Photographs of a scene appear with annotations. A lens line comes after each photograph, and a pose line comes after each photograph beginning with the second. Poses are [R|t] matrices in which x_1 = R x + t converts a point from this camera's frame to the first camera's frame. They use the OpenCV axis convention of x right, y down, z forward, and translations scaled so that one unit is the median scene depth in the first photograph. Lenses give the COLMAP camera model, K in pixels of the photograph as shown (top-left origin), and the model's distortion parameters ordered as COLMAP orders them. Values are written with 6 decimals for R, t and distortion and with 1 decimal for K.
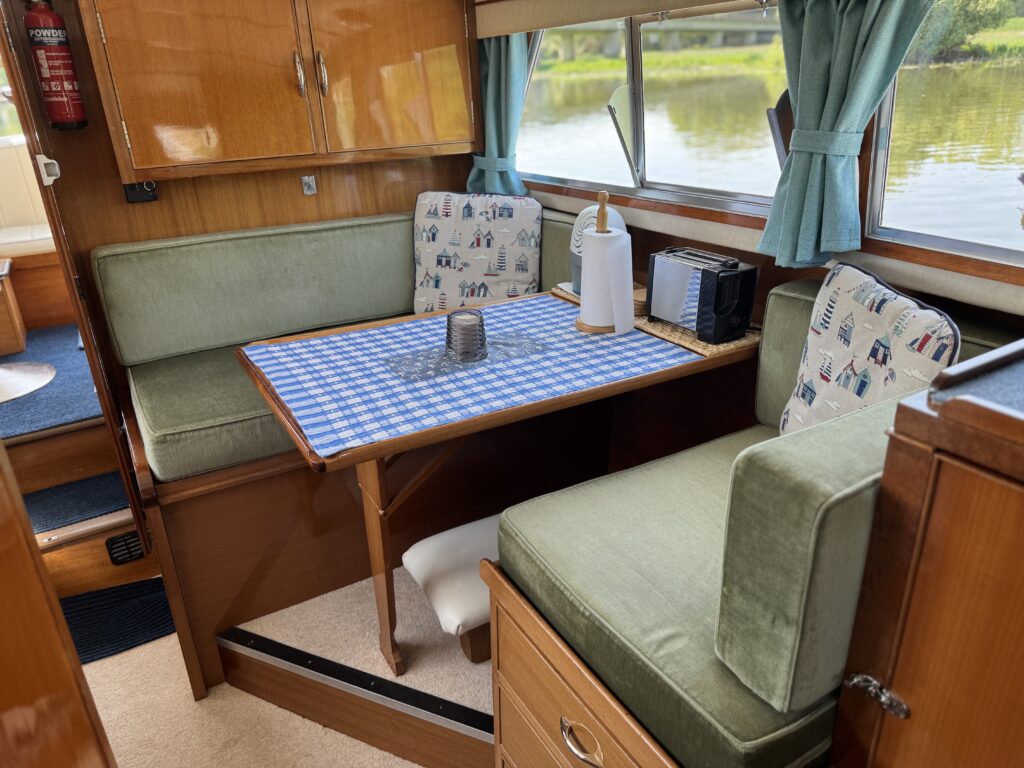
lens RADIAL K [[732.8, 0, 512.6], [0, 732.8, 398.4], [0, 0, 1]] dist [0.029093, -0.036321]
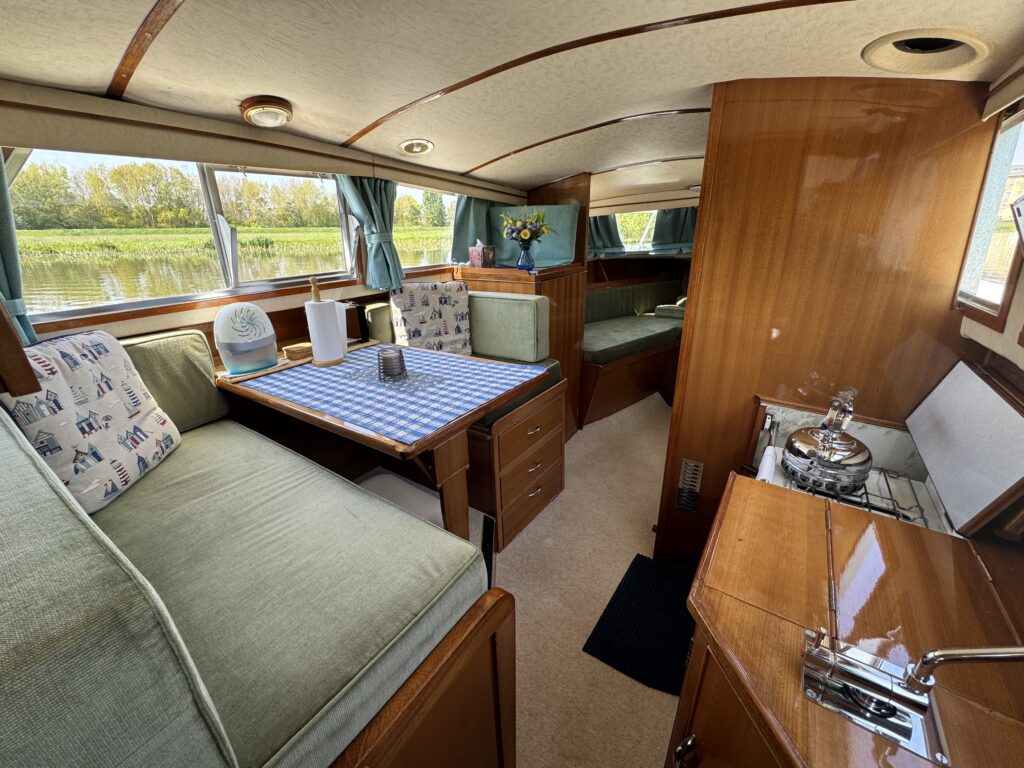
lens RADIAL K [[408.5, 0, 518.1], [0, 408.5, 379.5], [0, 0, 1]] dist [-0.002931, -0.000109]
pose [[-0.439128, -0.267429, 0.857699, -0.817954], [0.397831, 0.798092, 0.452526, -0.304688], [-0.805541, 0.539936, -0.244074, 0.909466]]
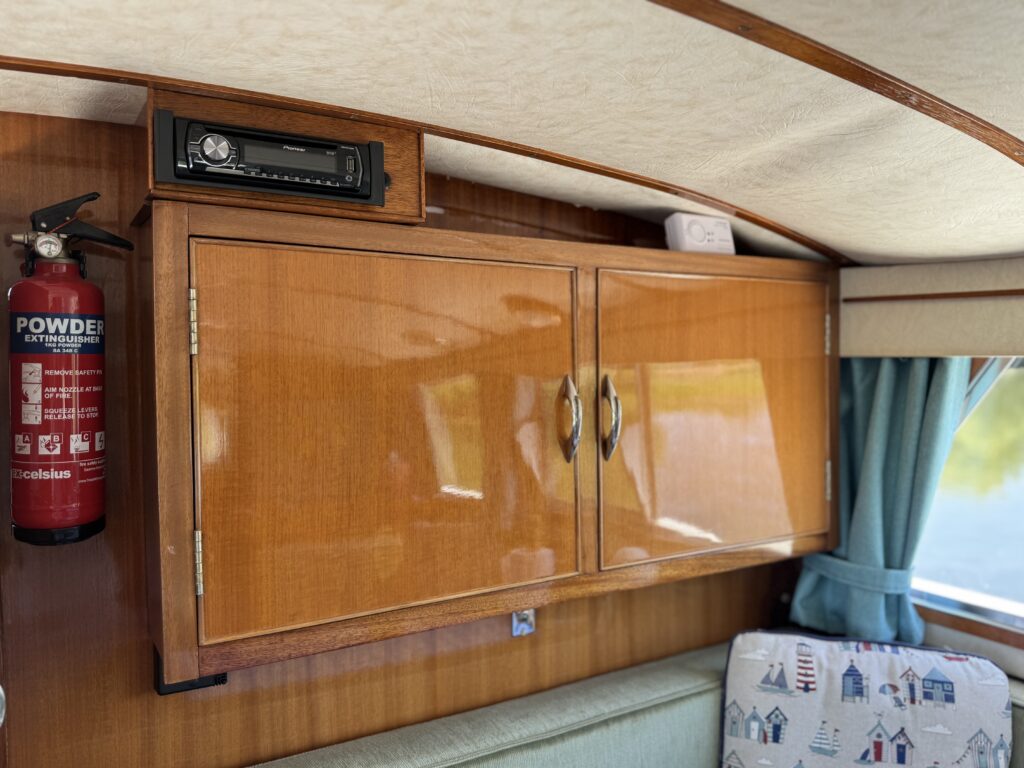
lens RADIAL K [[785.7, 0, 519.0], [0, 785.7, 383.9], [0, 0, 1]] dist [0.048965, -0.073056]
pose [[0.998996, 0.037493, 0.024536, -0.372039], [-0.025768, 0.928685, -0.369972, -0.298560], [-0.036657, 0.368968, 0.928719, 0.570281]]
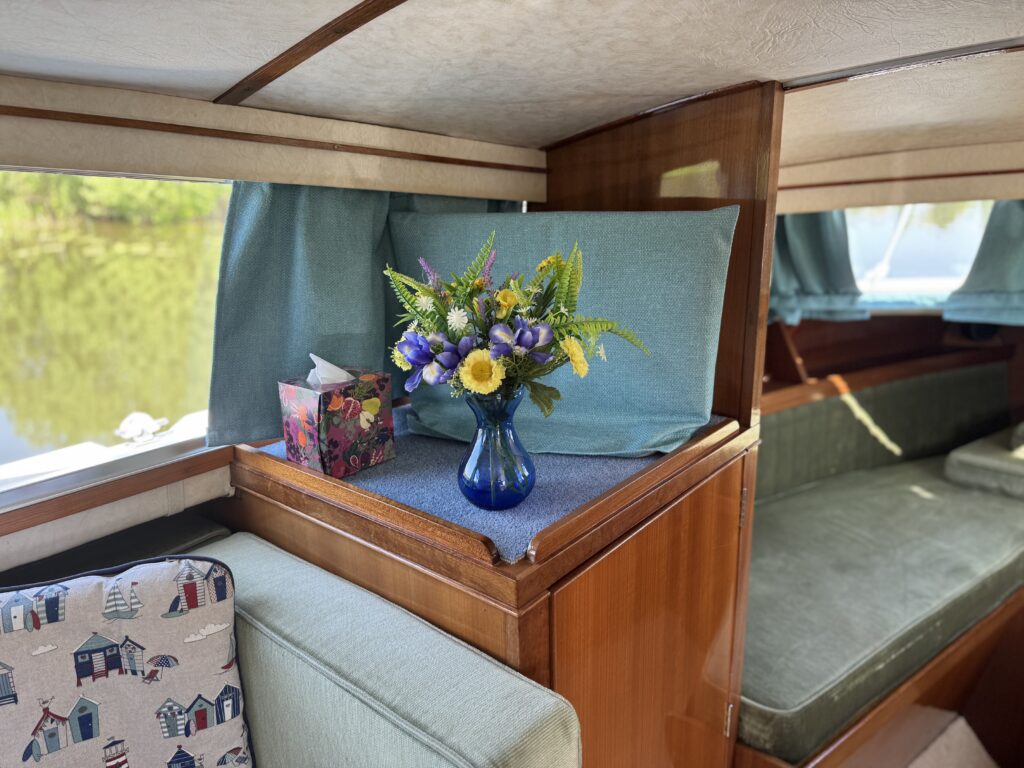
lens RADIAL K [[732.8, 0, 530.0], [0, 732.8, 372.9], [0, 0, 1]] dist [0.029093, -0.036321]
pose [[-0.347855, -0.196480, 0.916729, -0.139436], [0.411903, 0.846345, 0.337692, -0.237116], [-0.842219, 0.495072, -0.213475, 0.459233]]
